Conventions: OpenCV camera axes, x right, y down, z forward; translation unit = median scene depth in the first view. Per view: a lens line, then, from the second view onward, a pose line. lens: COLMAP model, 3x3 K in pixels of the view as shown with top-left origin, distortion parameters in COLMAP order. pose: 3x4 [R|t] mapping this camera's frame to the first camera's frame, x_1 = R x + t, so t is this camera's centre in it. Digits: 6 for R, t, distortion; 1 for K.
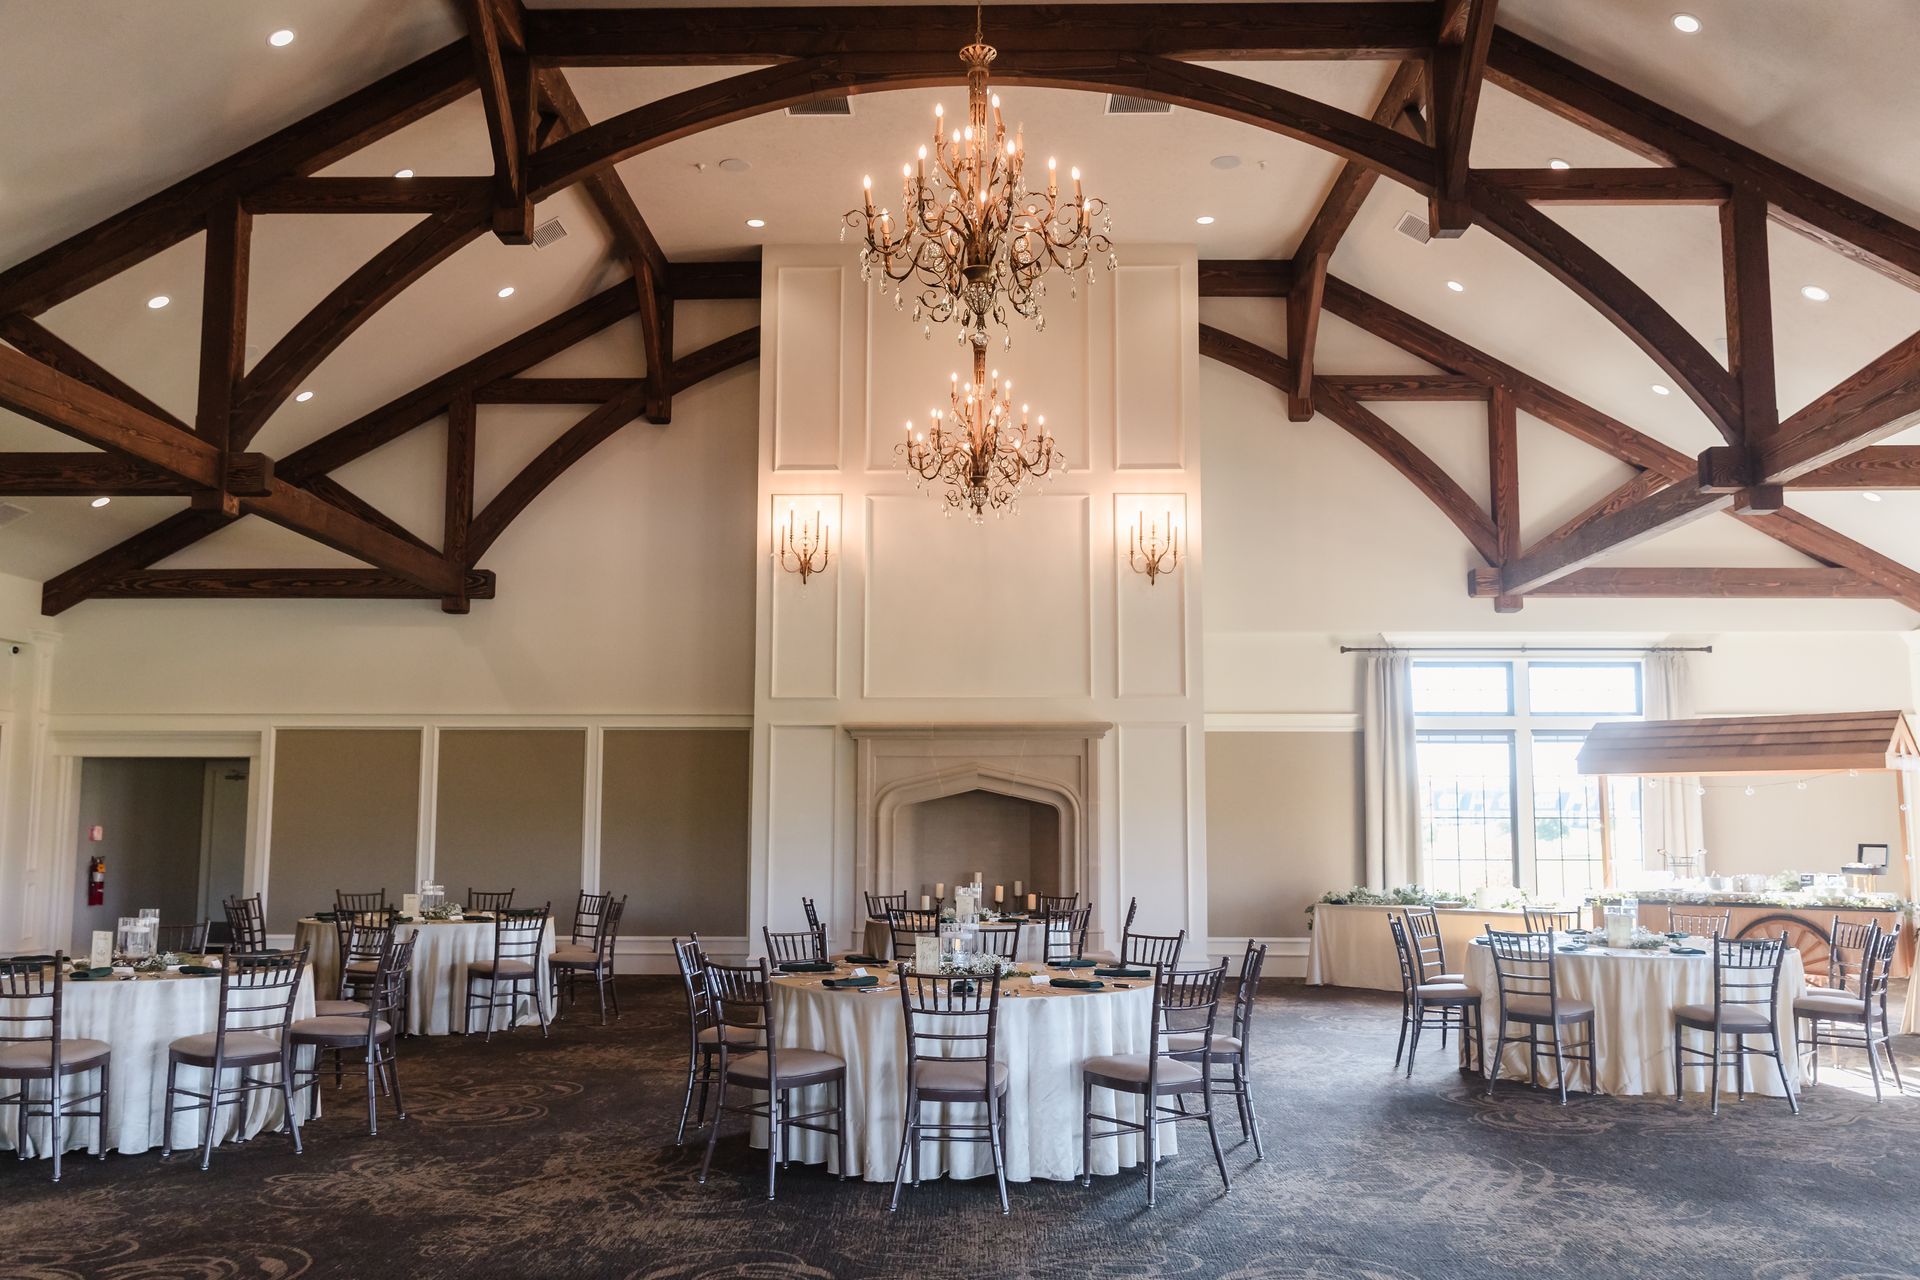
lens RADIAL K [[1559.9, 0, 960.0], [0, 1559.9, 640.0], [0, 0, 1]] dist [-0.008261, -0.003035]
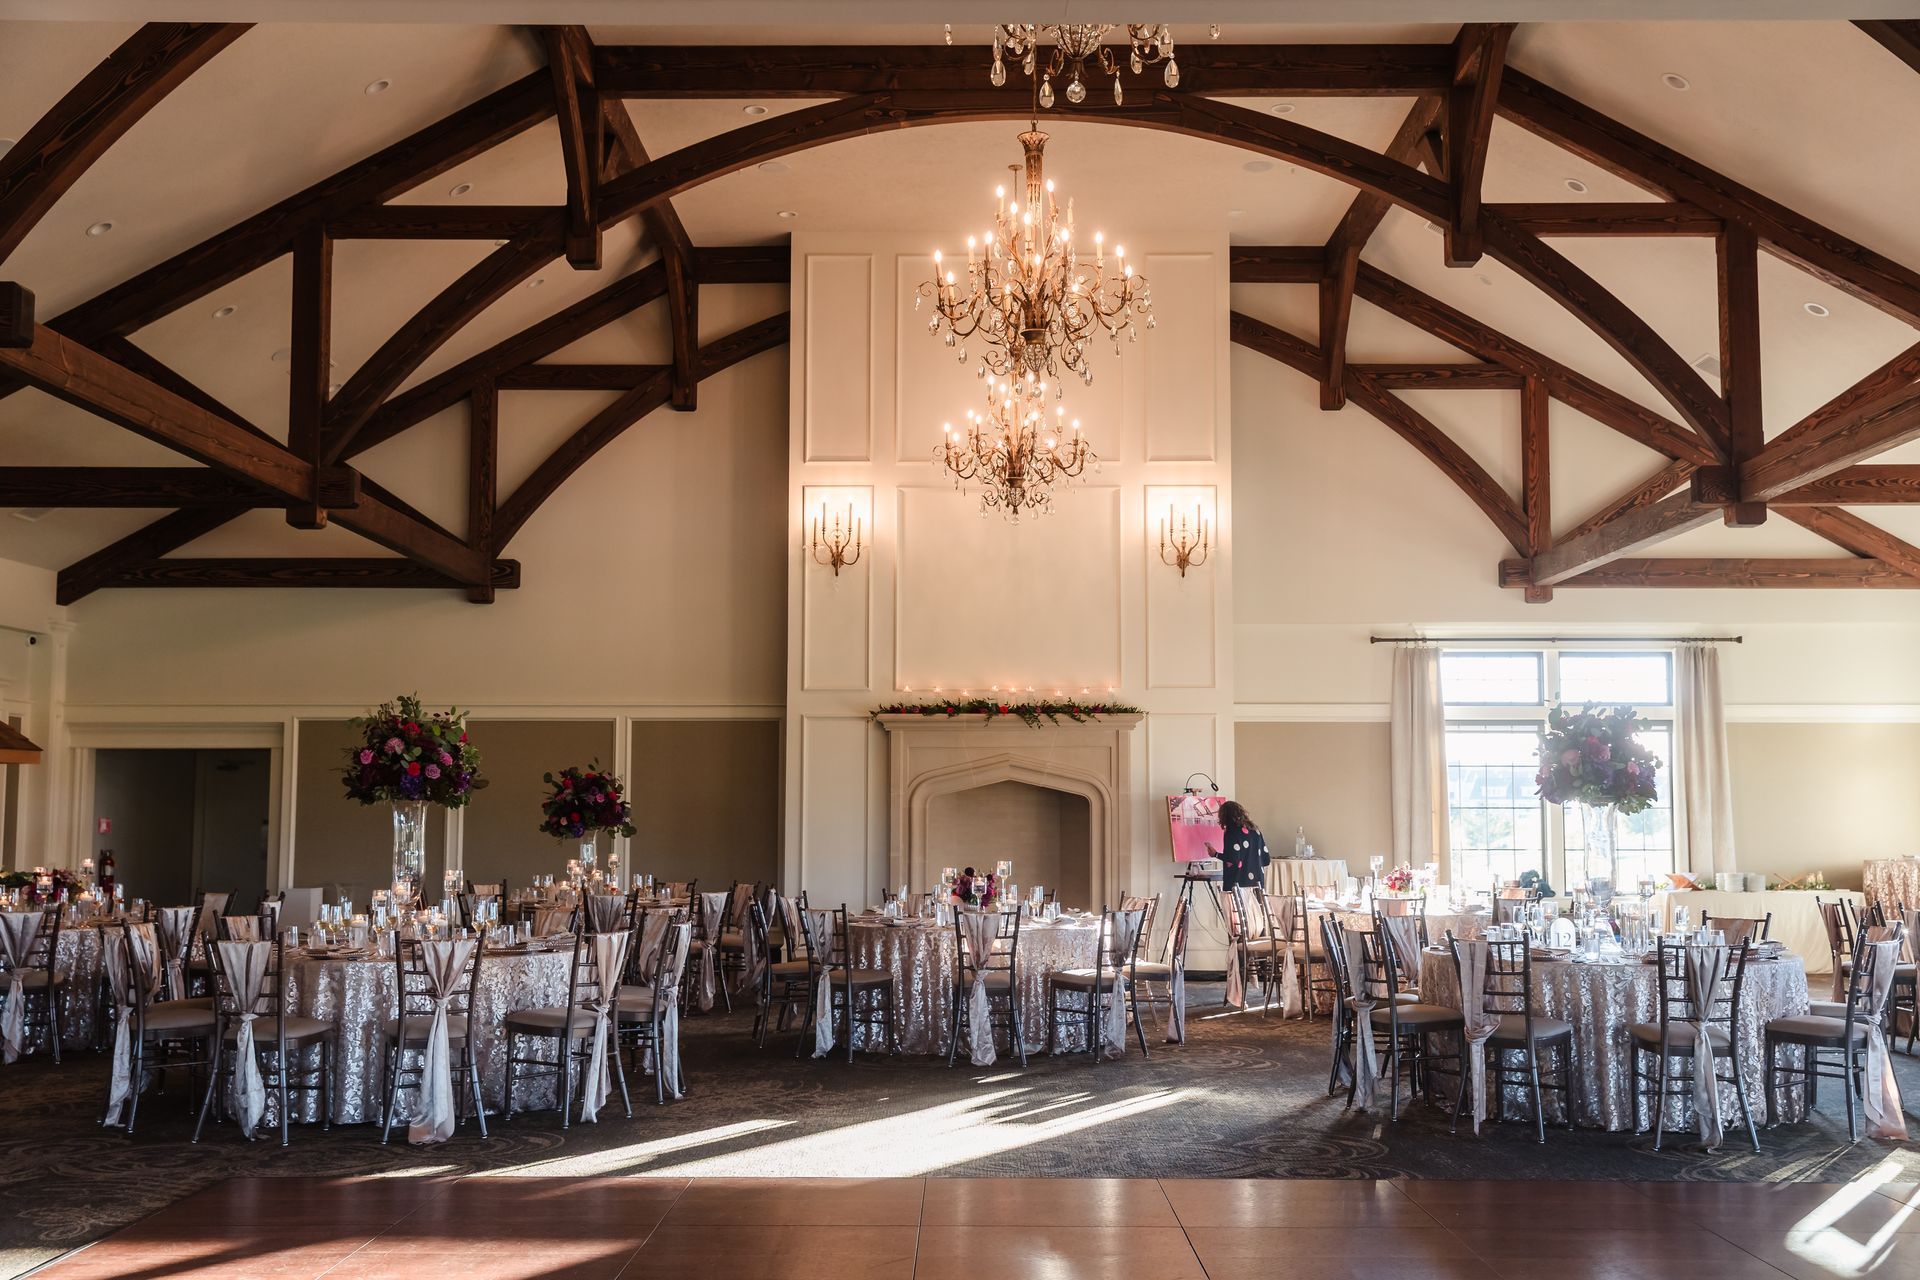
lens RADIAL K [[2098.6, 0, 953.7], [0, 2098.6, 635.5], [0, 0, 1]] dist [0.005879, 0.006789]
pose [[0.999859, 0.000164, 0.016762, -0.047074], [-0.000697, 0.999493, 0.031836, -0.040845], [-0.016749, -0.031843, 0.999353, -0.351798]]
